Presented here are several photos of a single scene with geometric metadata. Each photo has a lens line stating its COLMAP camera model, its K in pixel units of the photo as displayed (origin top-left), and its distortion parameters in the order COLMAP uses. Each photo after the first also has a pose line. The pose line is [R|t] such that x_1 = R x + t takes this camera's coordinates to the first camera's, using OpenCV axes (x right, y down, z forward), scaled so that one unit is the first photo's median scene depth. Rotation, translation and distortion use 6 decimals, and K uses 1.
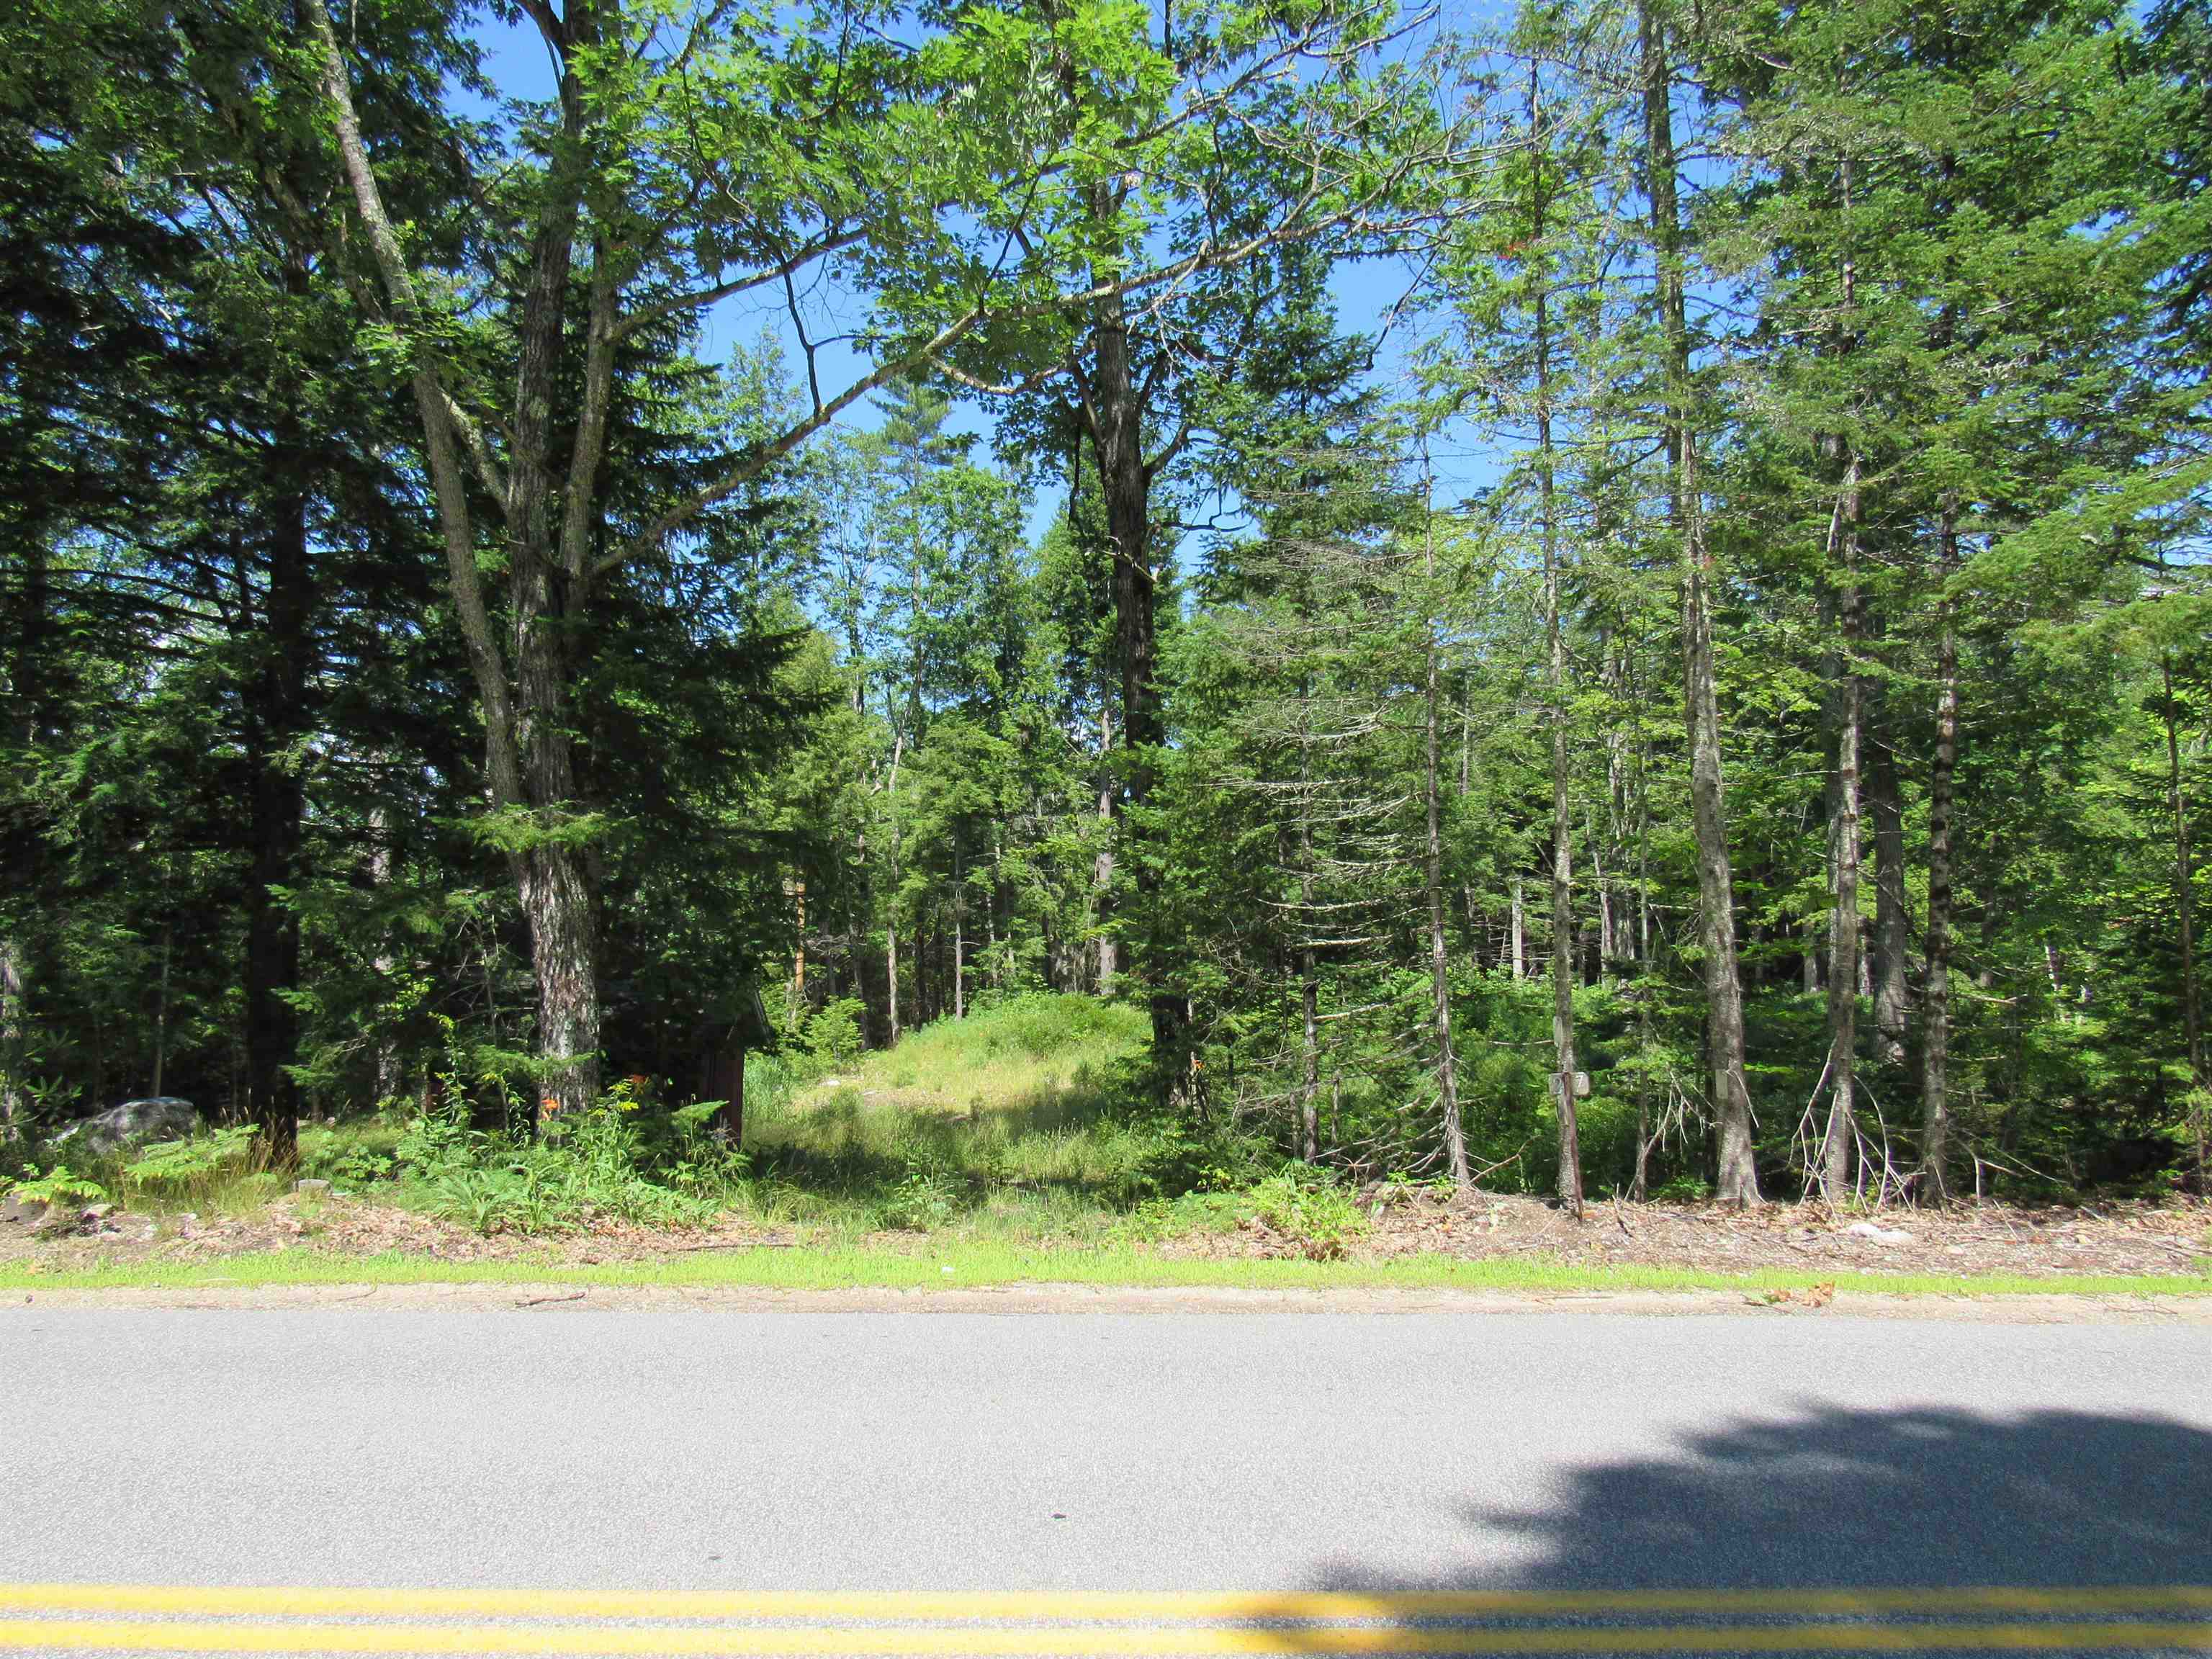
lens RADIAL K [[1676.9, 0, 1106.0], [0, 1676.9, 829.5], [0, 0, 1]] dist [-0.004373, -0.008667]
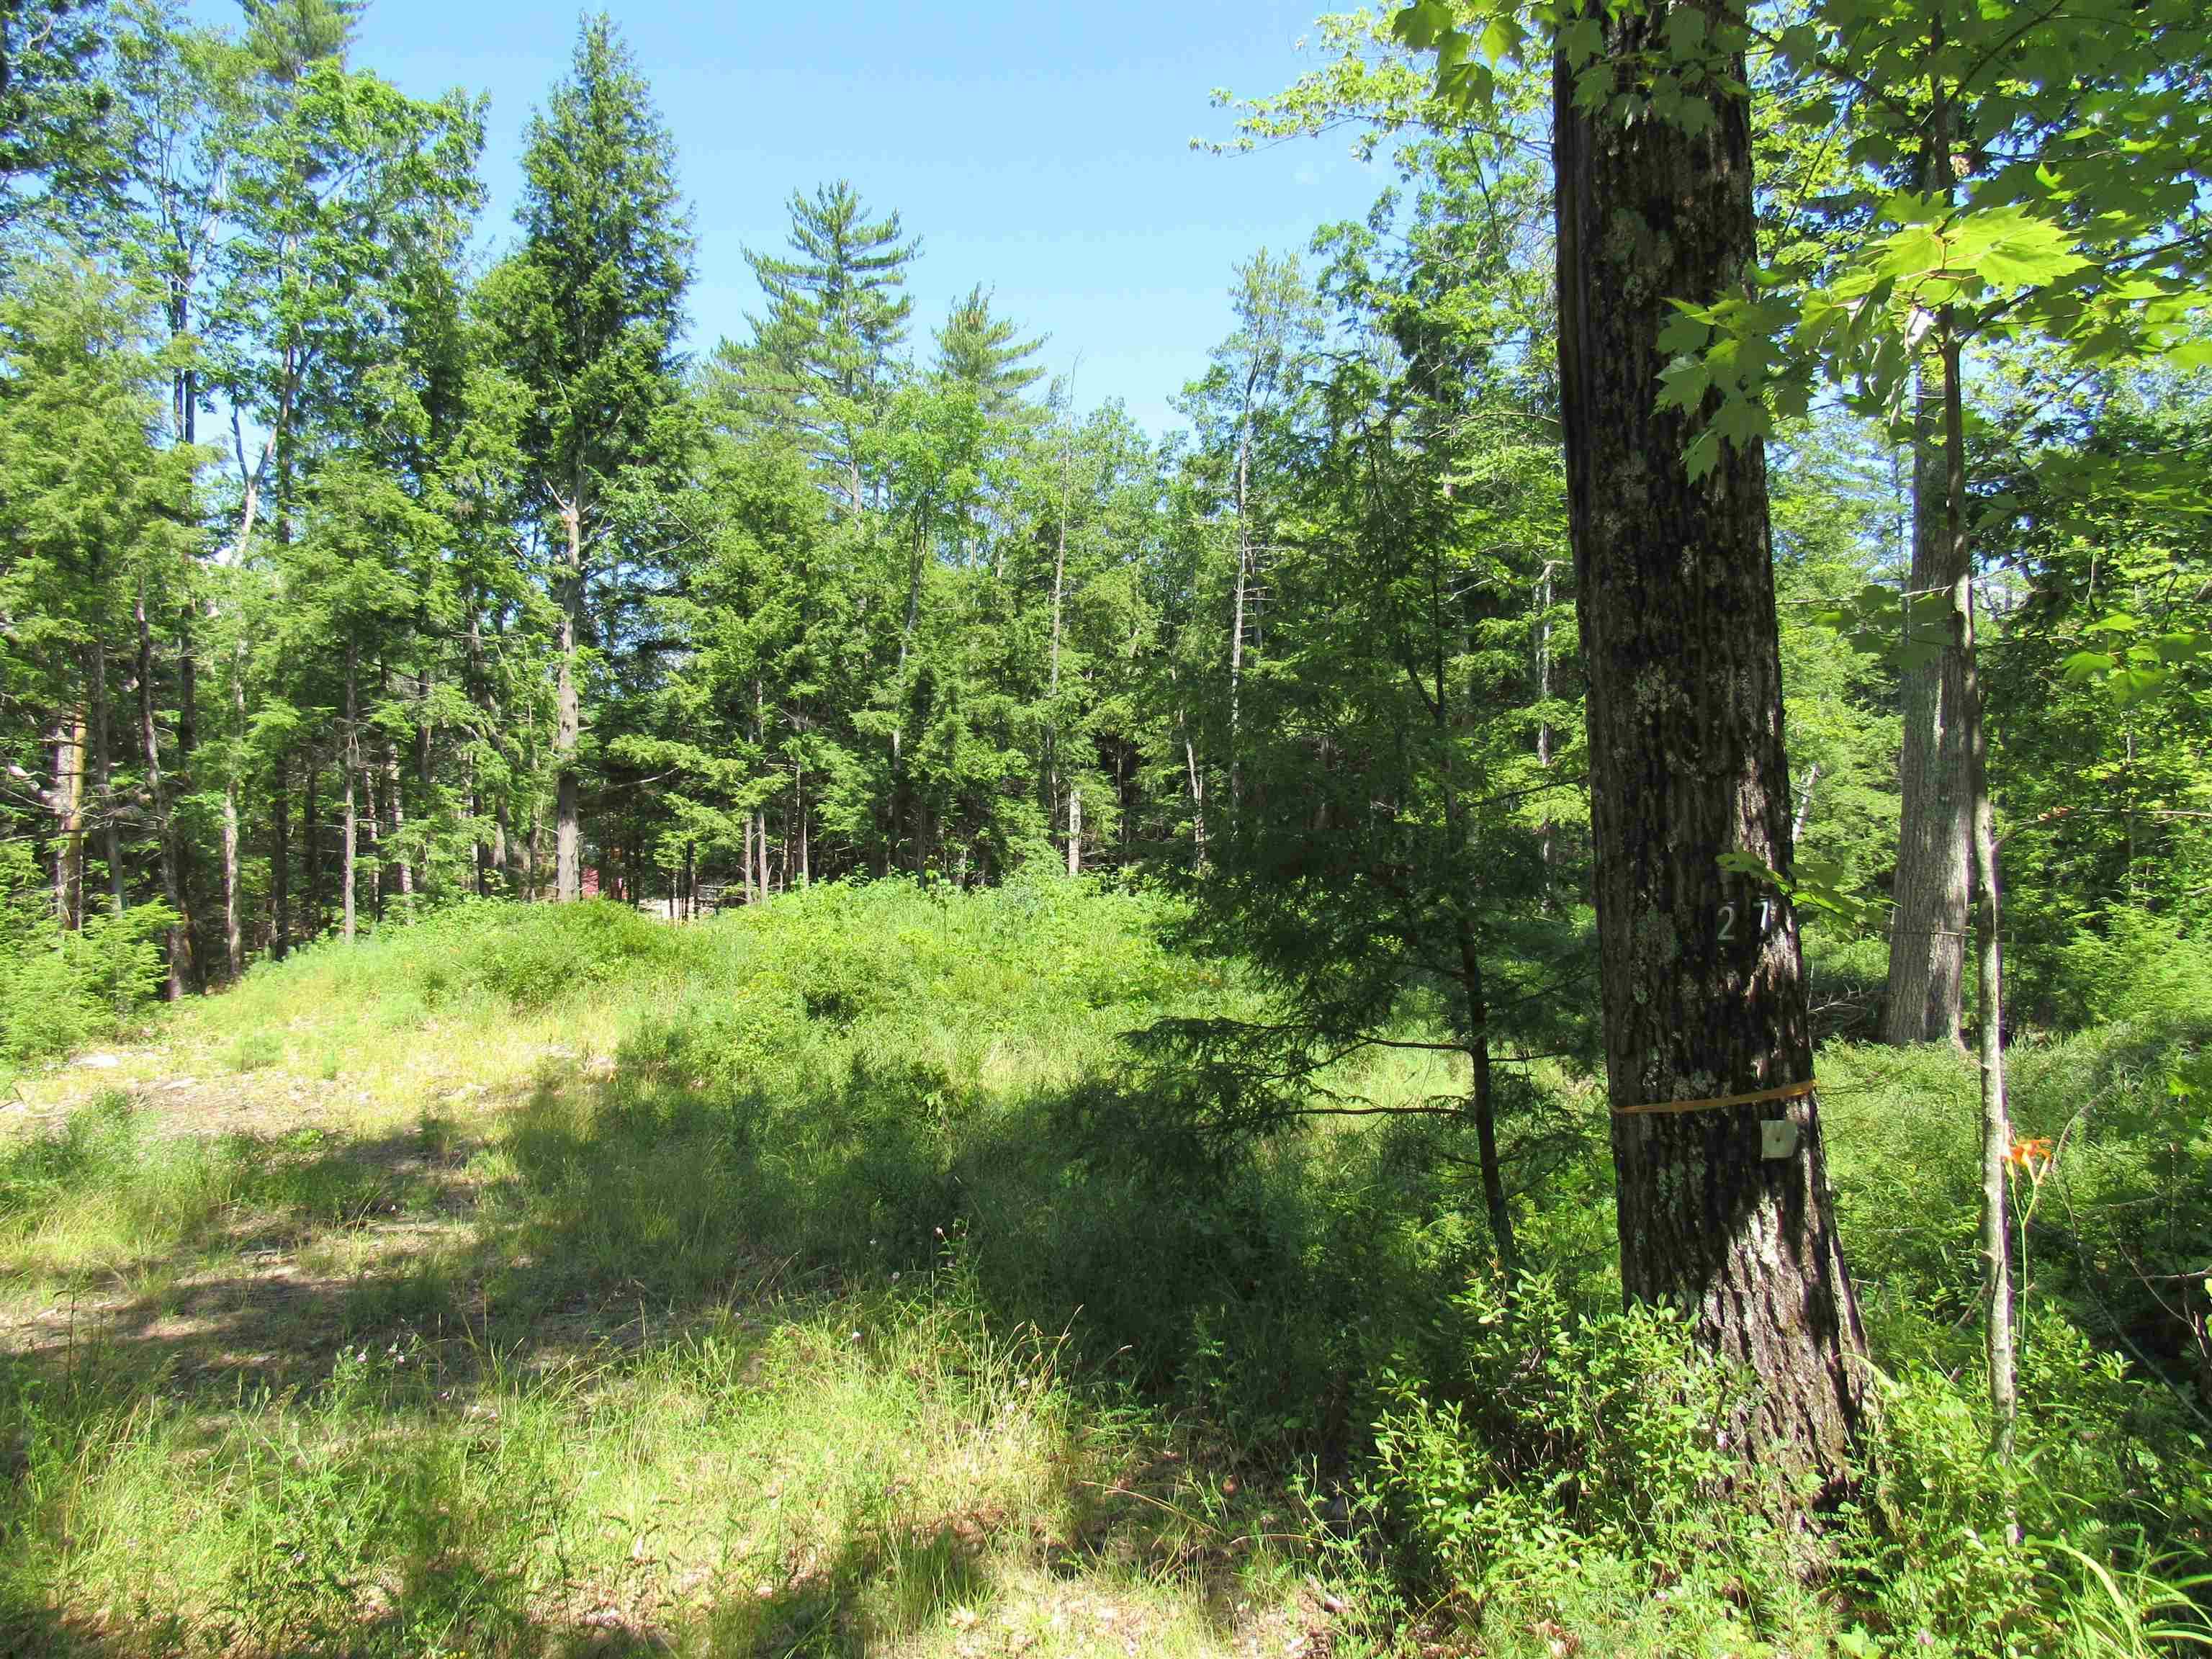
lens RADIAL K [[1676.9, 0, 1106.0], [0, 1676.9, 829.5], [0, 0, 1]] dist [-0.004373, -0.008667]
pose [[0.937523, 0.026963, 0.346877, -0.040379], [-0.041460, 0.998546, 0.034438, 0.038040], [-0.345444, -0.046668, 0.937278, 0.317729]]
